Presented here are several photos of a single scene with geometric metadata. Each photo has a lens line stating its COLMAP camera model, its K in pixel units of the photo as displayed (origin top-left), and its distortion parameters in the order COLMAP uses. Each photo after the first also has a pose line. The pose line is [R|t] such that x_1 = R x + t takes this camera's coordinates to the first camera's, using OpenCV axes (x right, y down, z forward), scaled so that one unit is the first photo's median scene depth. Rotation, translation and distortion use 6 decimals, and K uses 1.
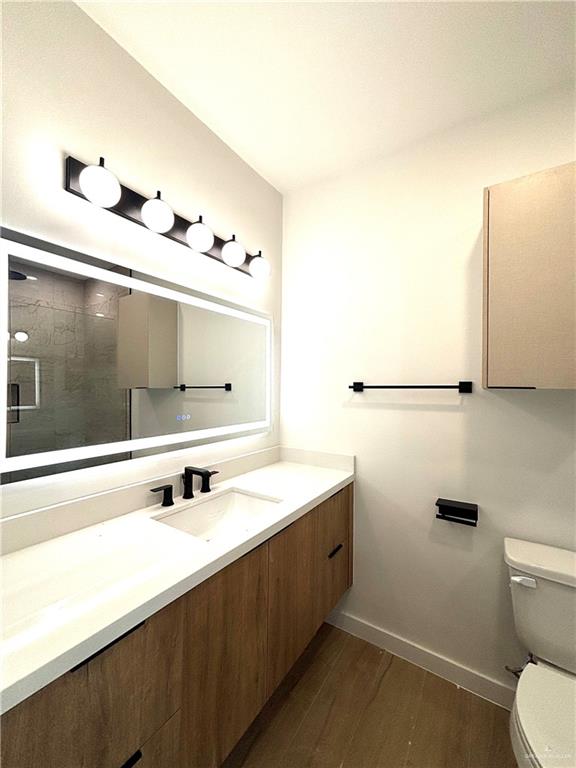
lens RADIAL K [[307.9, 0, 288.0], [0, 307.9, 384.0], [0, 0, 1]] dist [0.067785, 0.000010]
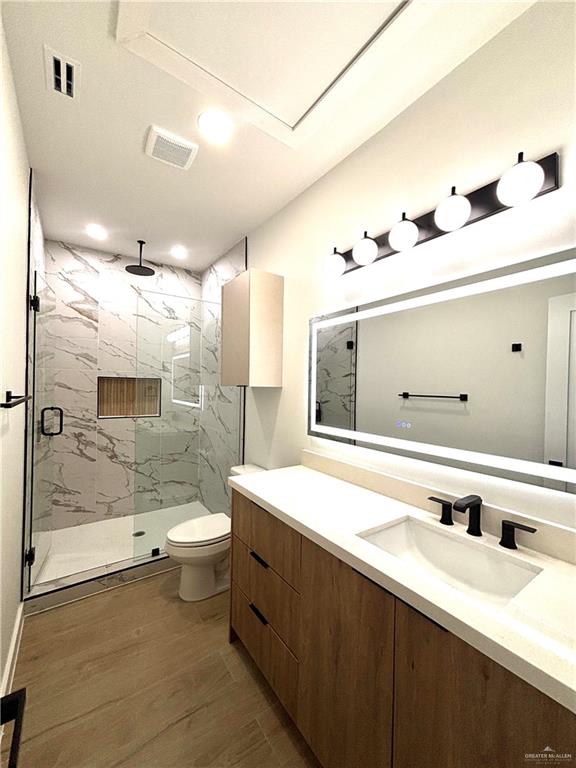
lens RADIAL K [[310.2, 0, 288.0], [0, 310.2, 384.0], [0, 0, 1]] dist [0.000509, -0.000019]
pose [[-0.358525, -0.013669, -0.933420, 0.651676], [-0.009648, 0.999894, -0.010936, -0.007072], [0.933470, 0.005085, -0.358619, 0.912815]]
